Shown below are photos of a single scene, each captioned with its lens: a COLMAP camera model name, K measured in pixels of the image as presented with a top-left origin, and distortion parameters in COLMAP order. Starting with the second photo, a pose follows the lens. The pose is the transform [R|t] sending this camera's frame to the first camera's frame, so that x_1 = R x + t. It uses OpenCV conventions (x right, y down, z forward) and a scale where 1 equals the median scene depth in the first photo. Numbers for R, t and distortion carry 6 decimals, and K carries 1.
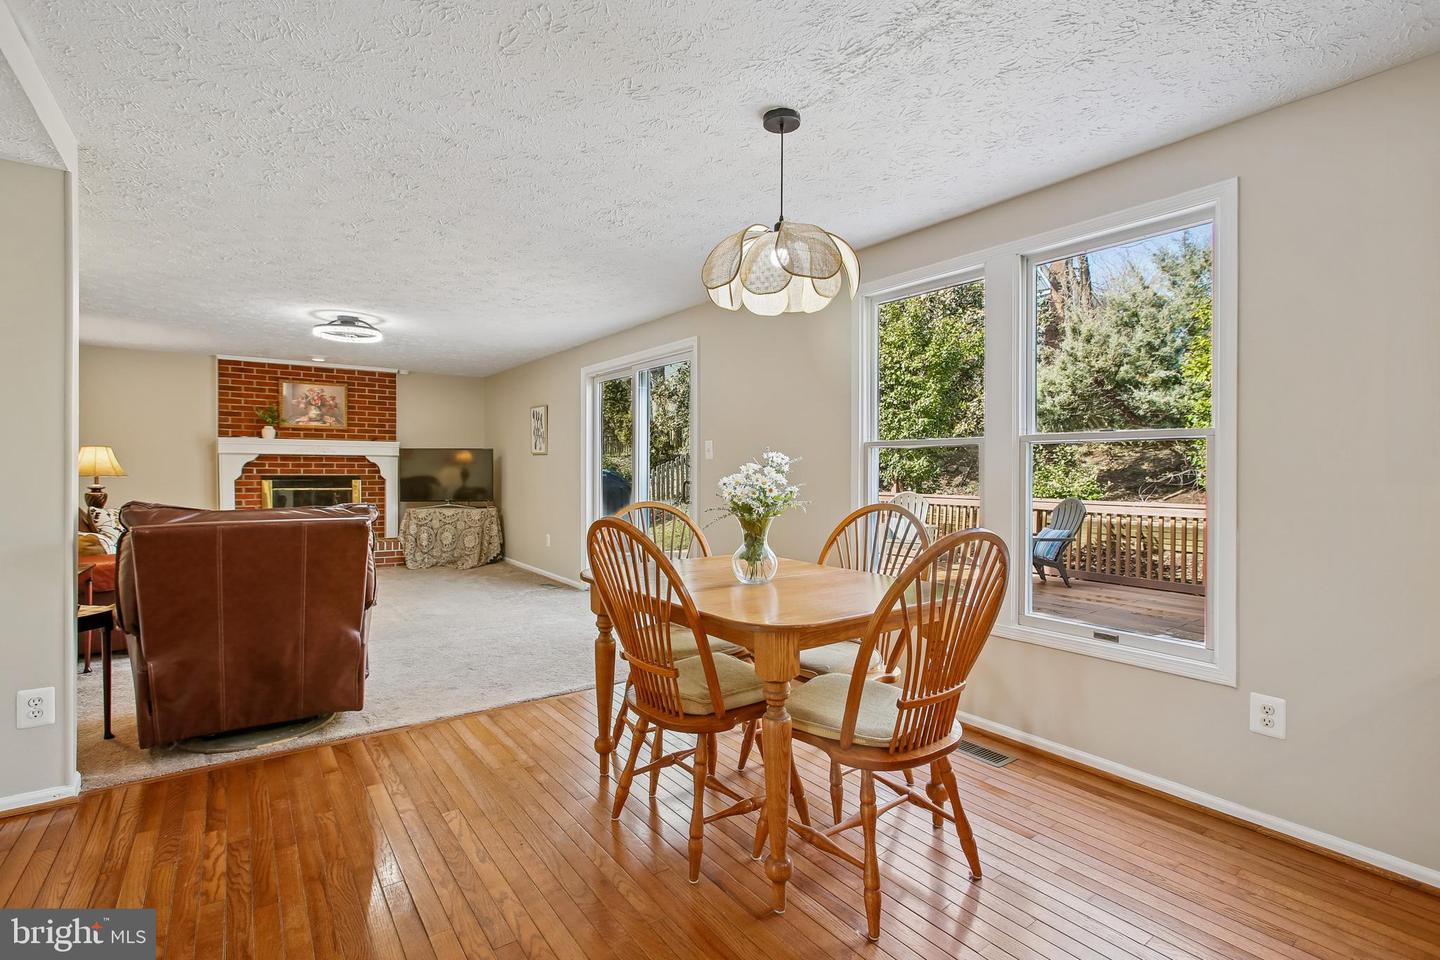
lens RADIAL K [[677.7, 0, 718.2], [0, 677.7, 477.1], [0, 0, 1]] dist [-0.013985, 0.002033]
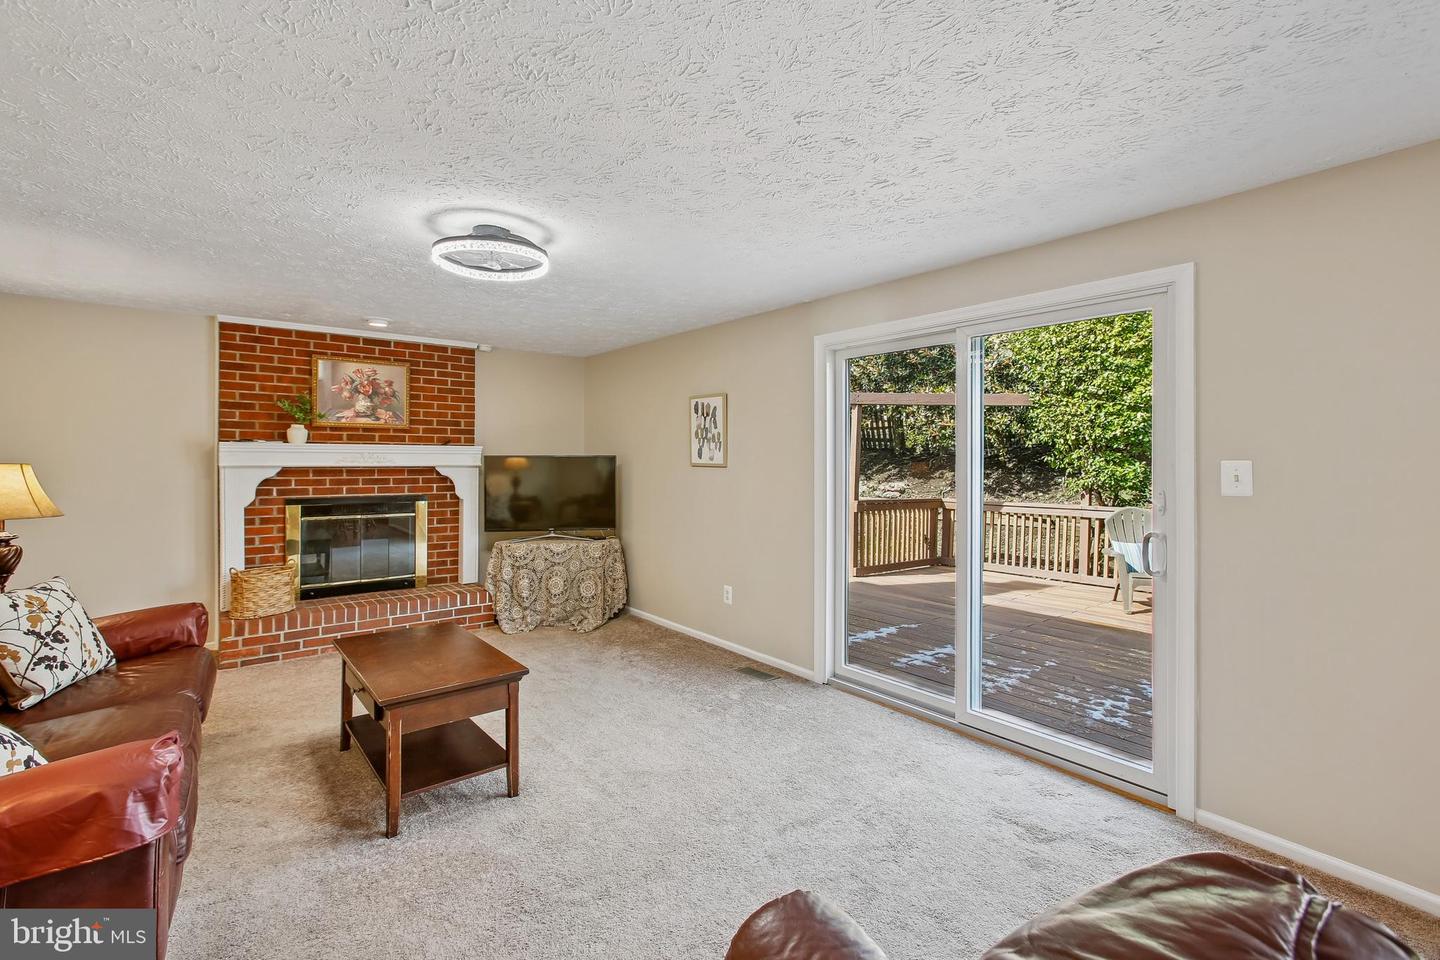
lens RADIAL K [[677.7, 0, 742.7], [0, 677.7, 460.8], [0, 0, 1]] dist [-0.013985, 0.002033]
pose [[0.998613, -0.003268, 0.052549, -0.253580], [0.003852, 0.999932, -0.011019, -0.029850], [-0.052509, 0.011206, 0.998558, 0.302564]]
